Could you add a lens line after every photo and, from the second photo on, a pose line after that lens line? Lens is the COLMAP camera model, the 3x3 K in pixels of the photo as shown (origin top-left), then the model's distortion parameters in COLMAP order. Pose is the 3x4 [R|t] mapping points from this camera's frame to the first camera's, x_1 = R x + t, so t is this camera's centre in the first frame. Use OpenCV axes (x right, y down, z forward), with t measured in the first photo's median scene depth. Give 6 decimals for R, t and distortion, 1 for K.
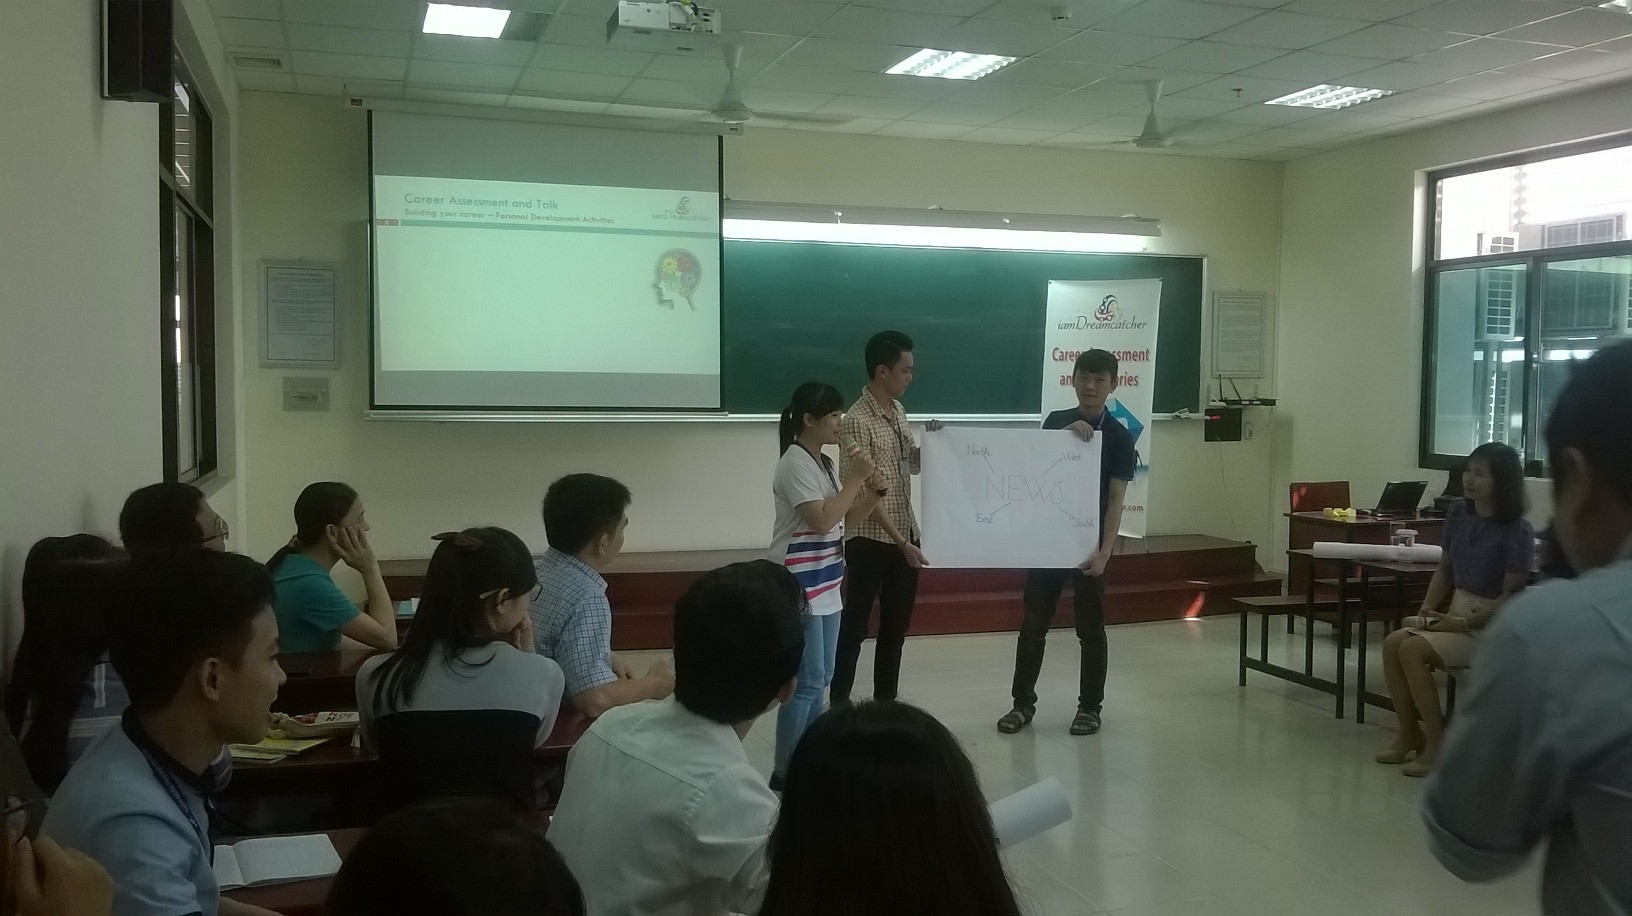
lens RADIAL K [[1391.4, 0, 816.0], [0, 1391.4, 458.0], [0, 0, 1]] dist [0.066442, -0.194098]
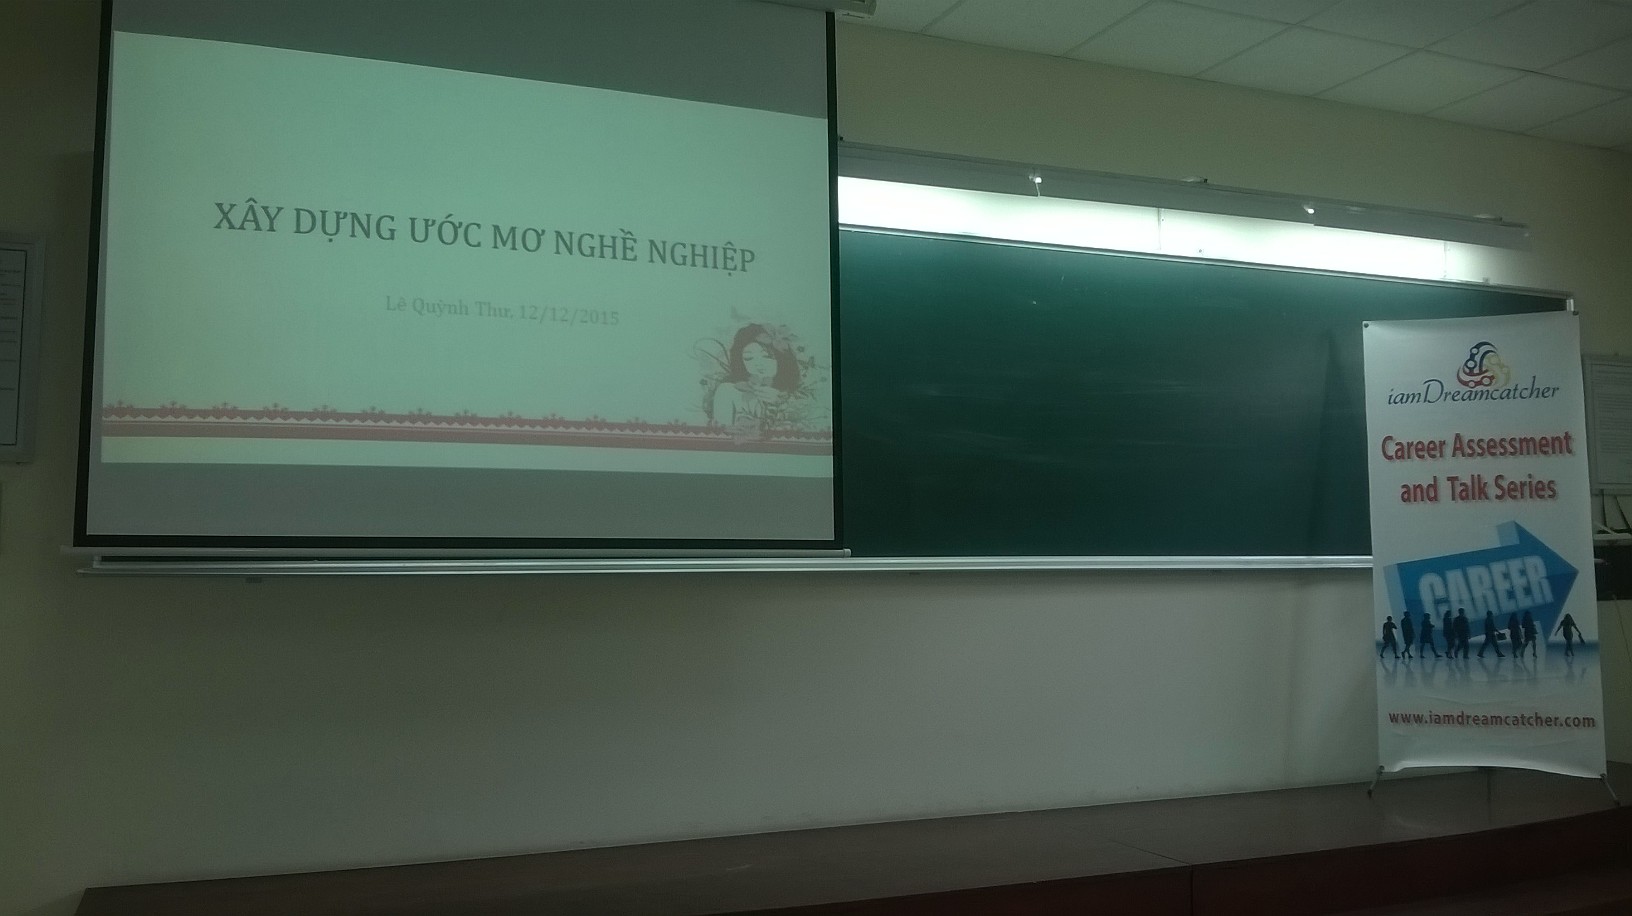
lens RADIAL K [[1391.4, 0, 816.0], [0, 1391.4, 458.0], [0, 0, 1]] dist [0.066442, -0.194098]
pose [[0.996859, -0.011179, 0.078408, -0.106856], [0.021613, 0.990810, -0.133523, 0.000229], [-0.076194, 0.134798, 0.987939, 0.471529]]
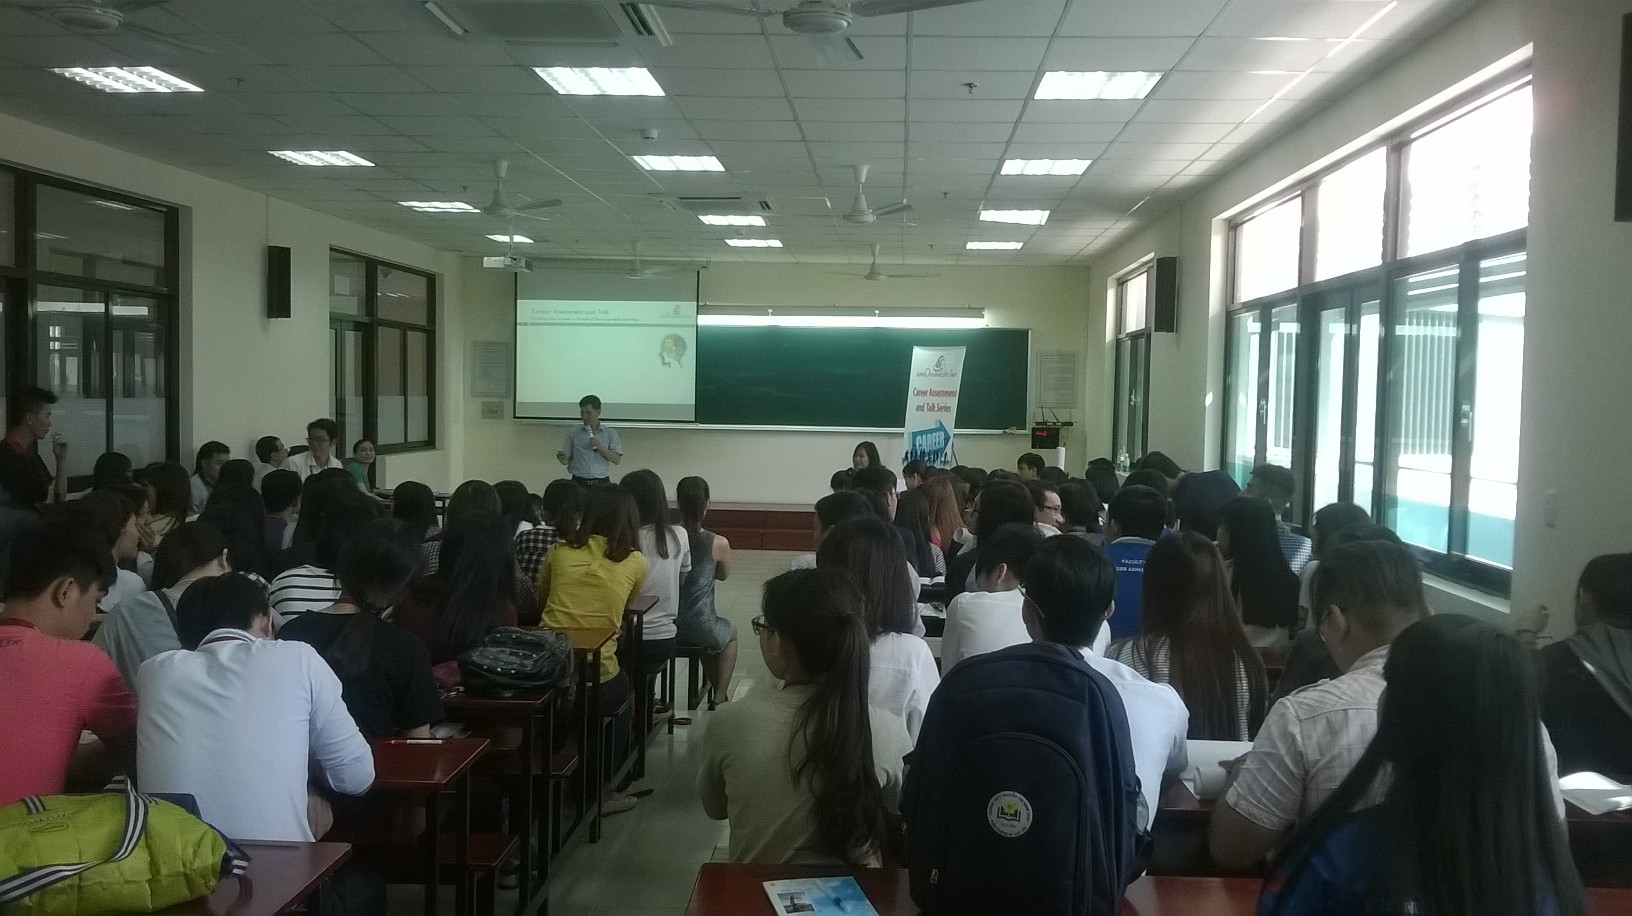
lens RADIAL K [[1368.5, 0, 816.0], [0, 1368.5, 458.0], [0, 0, 1]] dist [0.056136, -0.228724]
pose [[0.925390, 0.027760, -0.377997, 0.691639], [-0.030599, 0.999531, -0.001507, 0.009066], [0.377778, 0.012961, 0.925805, -0.538463]]
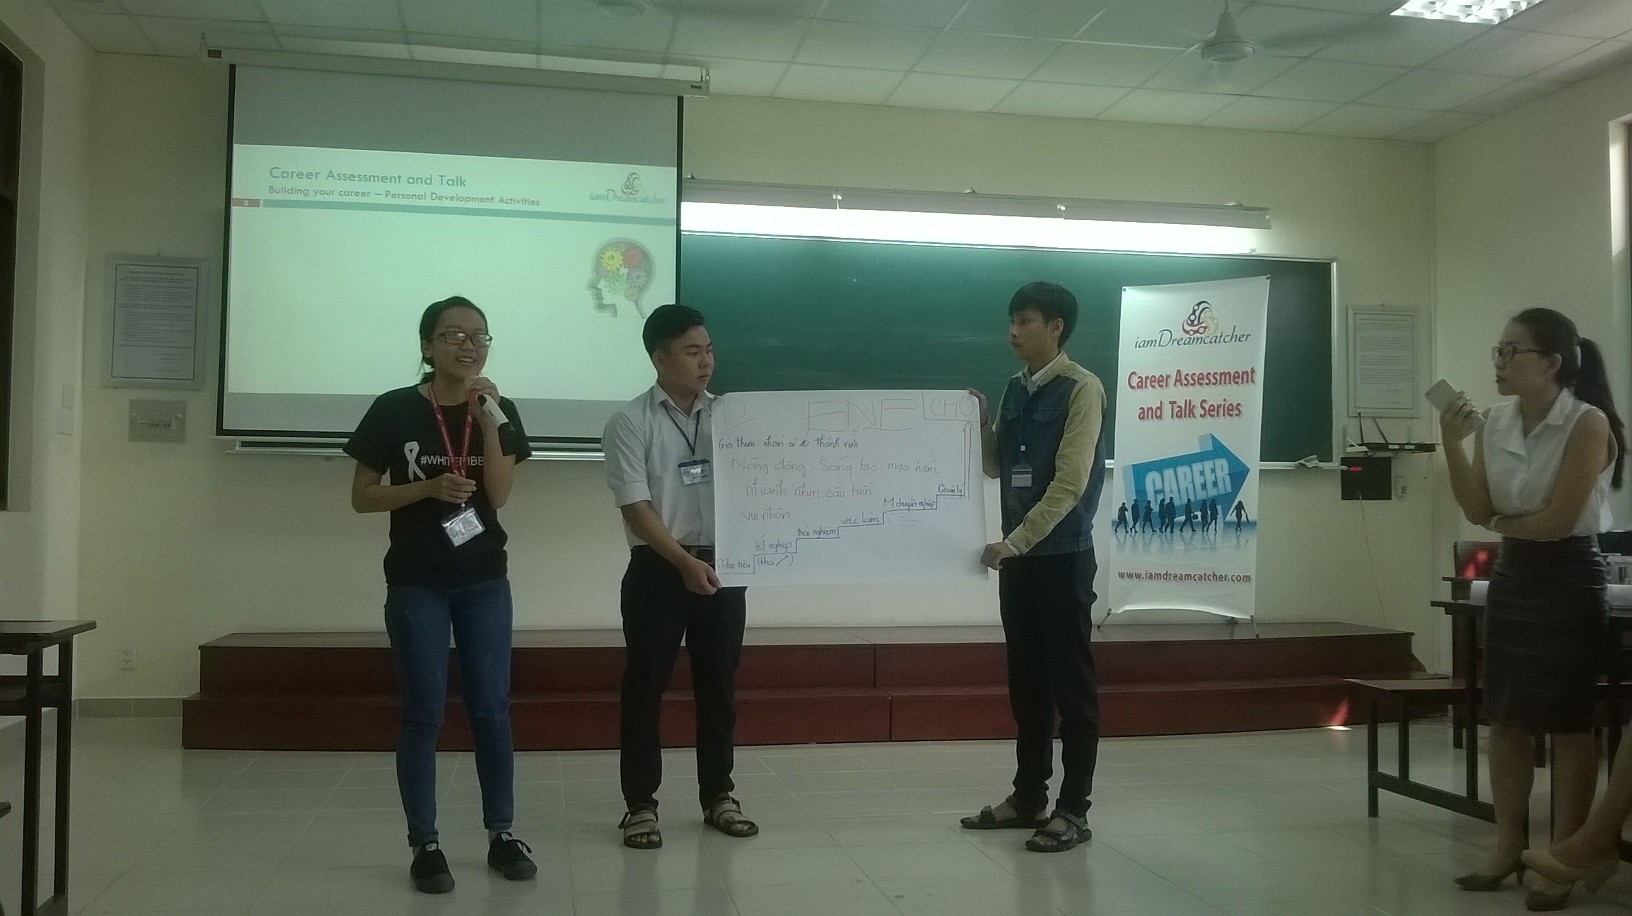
lens RADIAL K [[1368.5, 0, 816.0], [0, 1368.5, 458.0], [0, 0, 1]] dist [0.056136, -0.228724]
pose [[0.991998, -0.007512, -0.126026, 0.096308], [-0.004405, 0.995561, -0.094017, 0.041513], [0.126173, 0.093820, 0.987562, 0.240317]]
